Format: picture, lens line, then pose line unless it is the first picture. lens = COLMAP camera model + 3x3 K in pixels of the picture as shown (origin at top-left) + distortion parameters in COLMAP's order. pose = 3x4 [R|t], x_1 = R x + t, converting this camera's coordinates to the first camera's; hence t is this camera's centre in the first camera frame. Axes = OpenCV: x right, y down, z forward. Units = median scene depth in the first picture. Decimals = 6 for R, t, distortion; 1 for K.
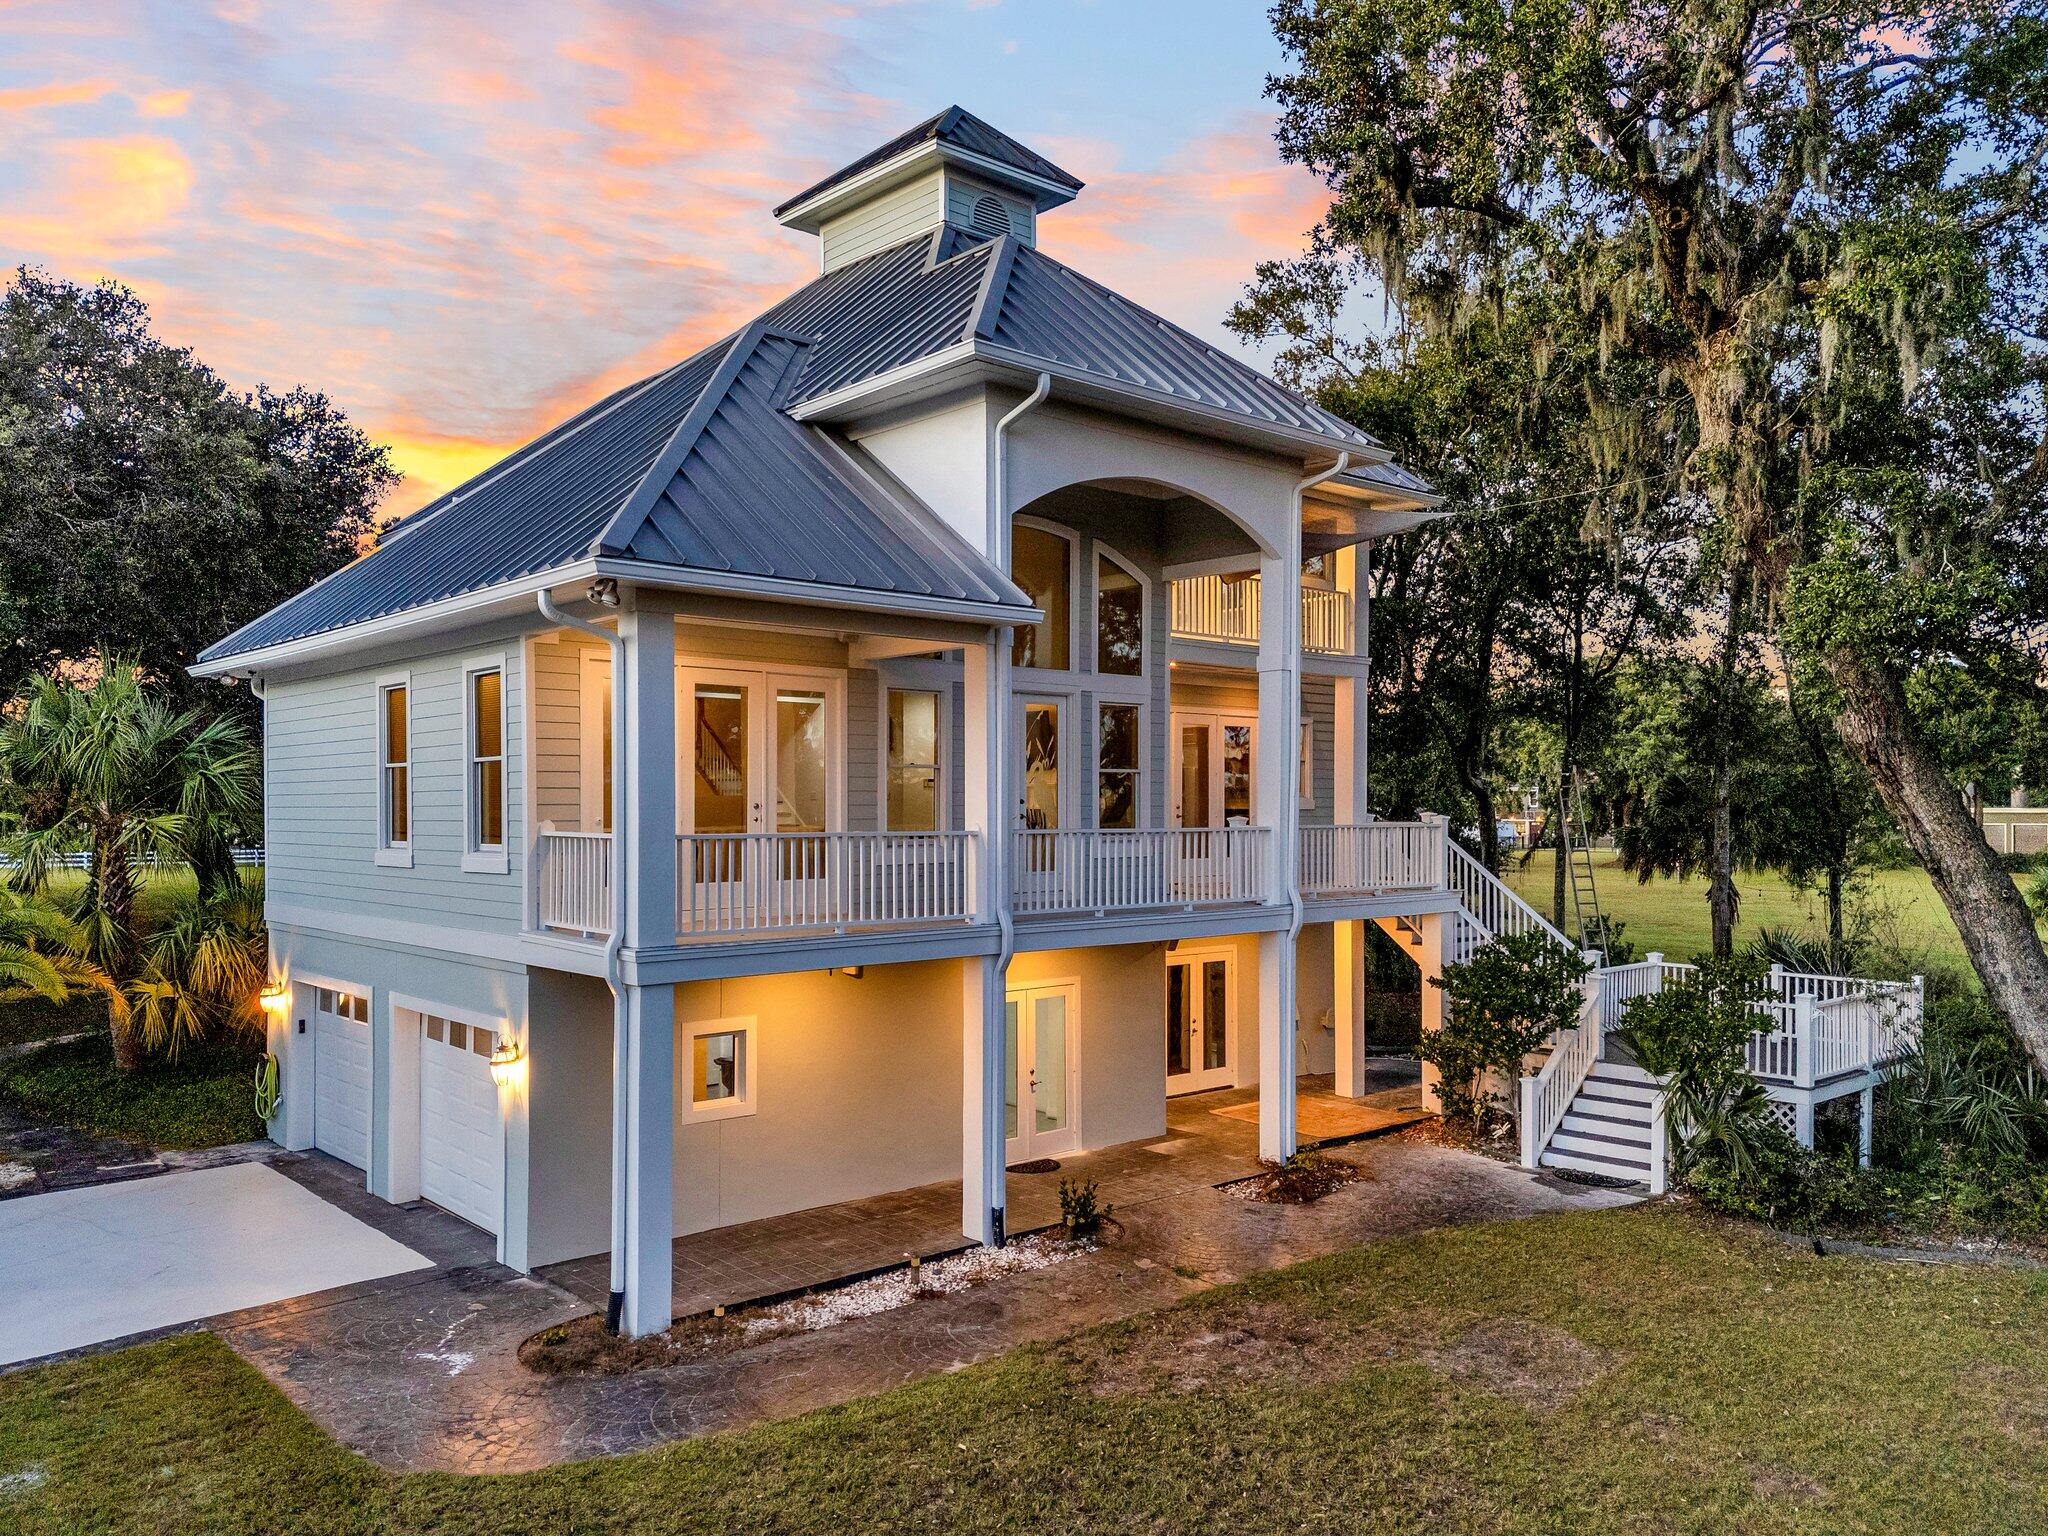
lens RADIAL K [[1508.6, 0, 1104.0], [0, 1508.6, 833.0], [0, 0, 1]] dist [0.068116, -0.062007]
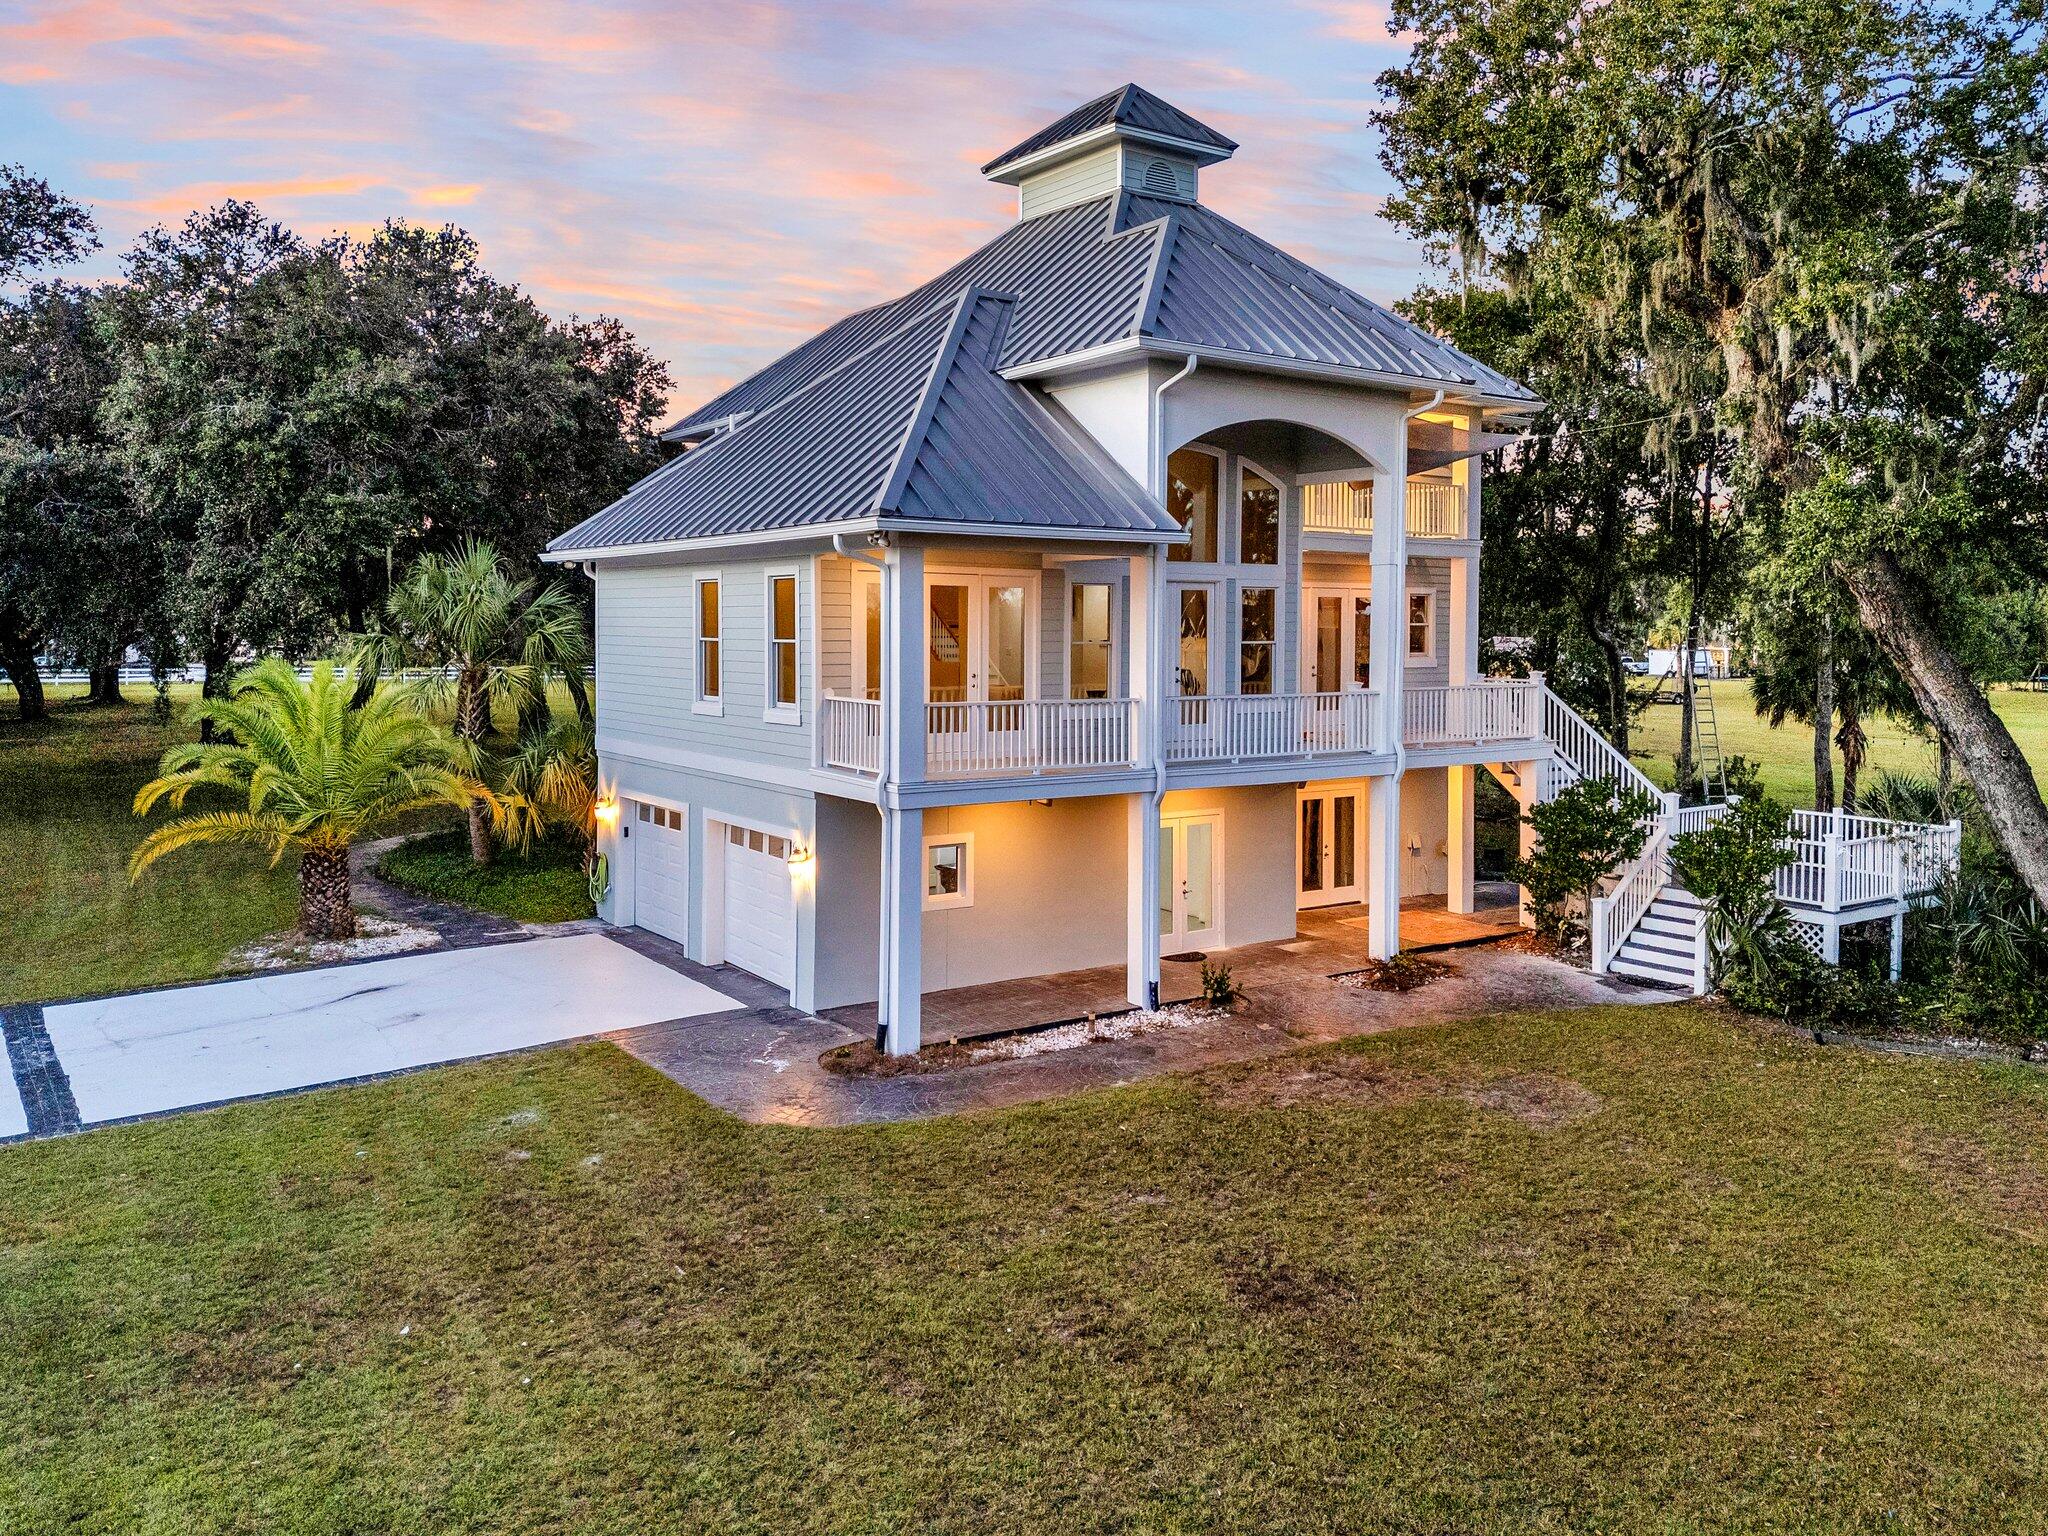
lens RADIAL K [[1519.9, 0, 1034.0], [0, 1519.9, 736.5], [0, 0, 1]] dist [0.029416, -0.006378]
pose [[0.986475, 0.012123, -0.163462, 0.038692], [-0.003288, 0.998524, 0.054211, -0.035620], [0.163878, -0.052941, 0.985059, -0.294680]]
